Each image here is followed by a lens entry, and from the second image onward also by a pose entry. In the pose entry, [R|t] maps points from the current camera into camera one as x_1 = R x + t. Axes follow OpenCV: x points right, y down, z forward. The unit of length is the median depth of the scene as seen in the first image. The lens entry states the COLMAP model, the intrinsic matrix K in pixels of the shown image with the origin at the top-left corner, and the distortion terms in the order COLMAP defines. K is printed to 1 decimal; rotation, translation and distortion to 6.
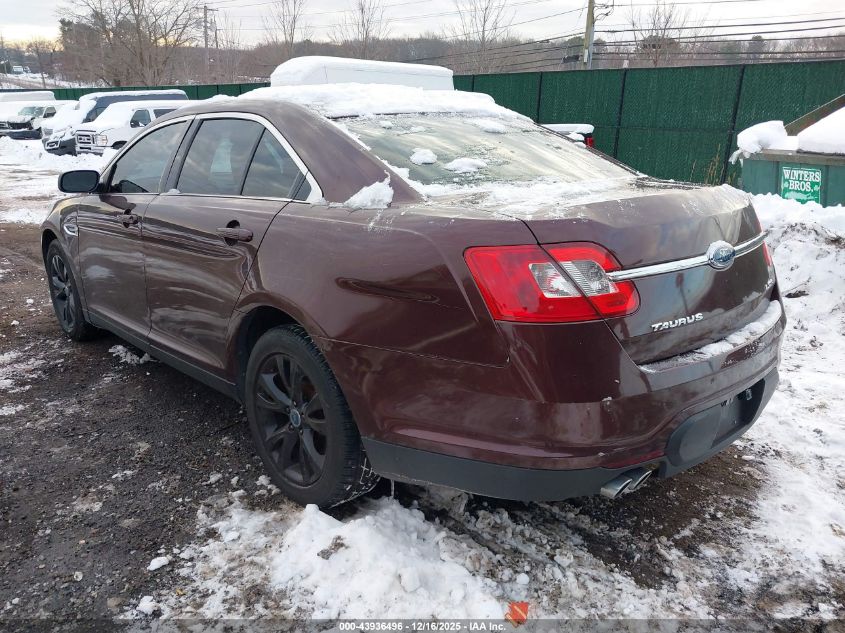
lens RADIAL K [[658.2, 0, 428.2], [0, 658.2, 315.5], [0, 0, 1]] dist [0.029846, -0.032112]
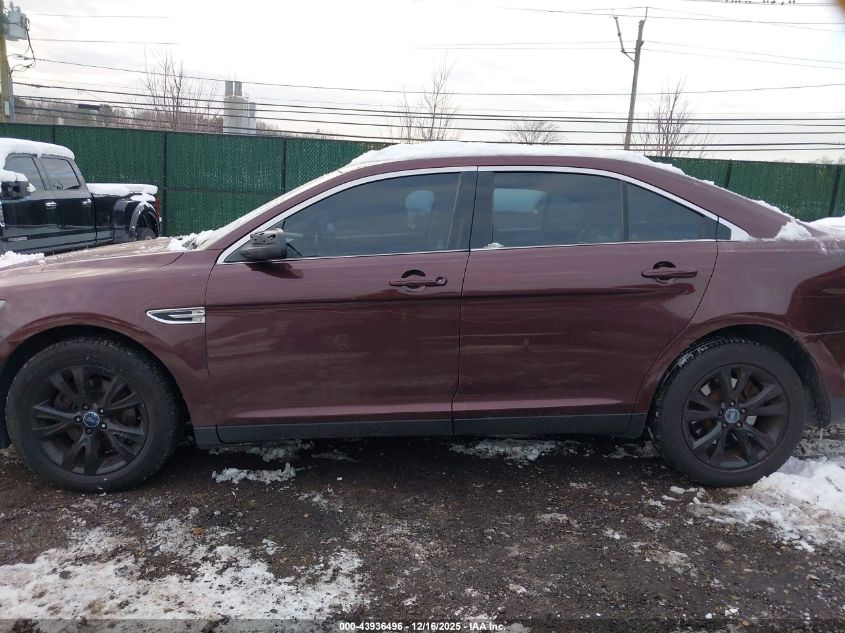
lens RADIAL K [[658.2, 0, 425.6], [0, 658.2, 320.0], [0, 0, 1]] dist [0.029846, -0.032112]
pose [[0.640532, -0.130932, 0.756687, -0.574413], [0.194529, 0.980884, 0.005058, -0.052919], [-0.742885, 0.143957, 0.653757, 0.232418]]
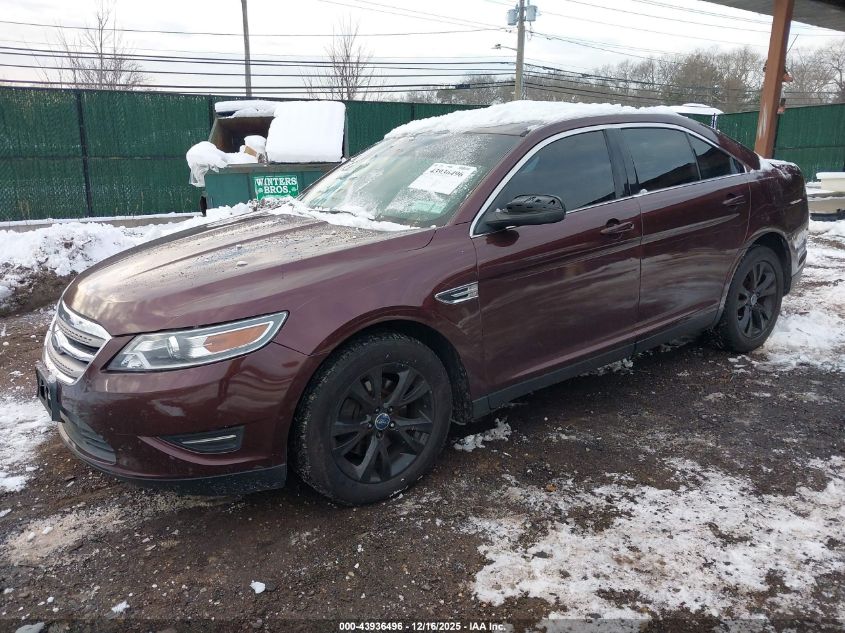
lens RADIAL K [[658.2, 0, 426.2], [0, 658.2, 321.0], [0, 0, 1]] dist [0.029846, -0.032112]
pose [[0.104281, -0.270751, 0.956985, -0.763862], [0.302989, 0.925139, 0.228725, -0.174085], [-0.947272, 0.266104, 0.178509, 0.592622]]
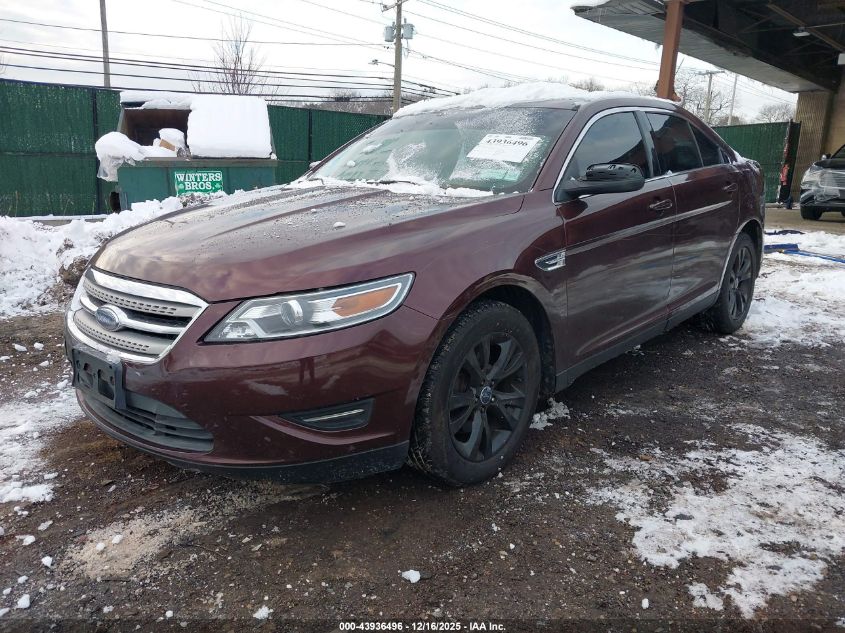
lens RADIAL K [[658.2, 0, 426.5], [0, 658.2, 323.0], [0, 0, 1]] dist [0.029846, -0.032112]
pose [[-0.094301, -0.249522, 0.963767, -0.748374], [0.273621, 0.924302, 0.266077, -0.181944], [-0.957204, 0.288798, -0.018888, 0.739190]]
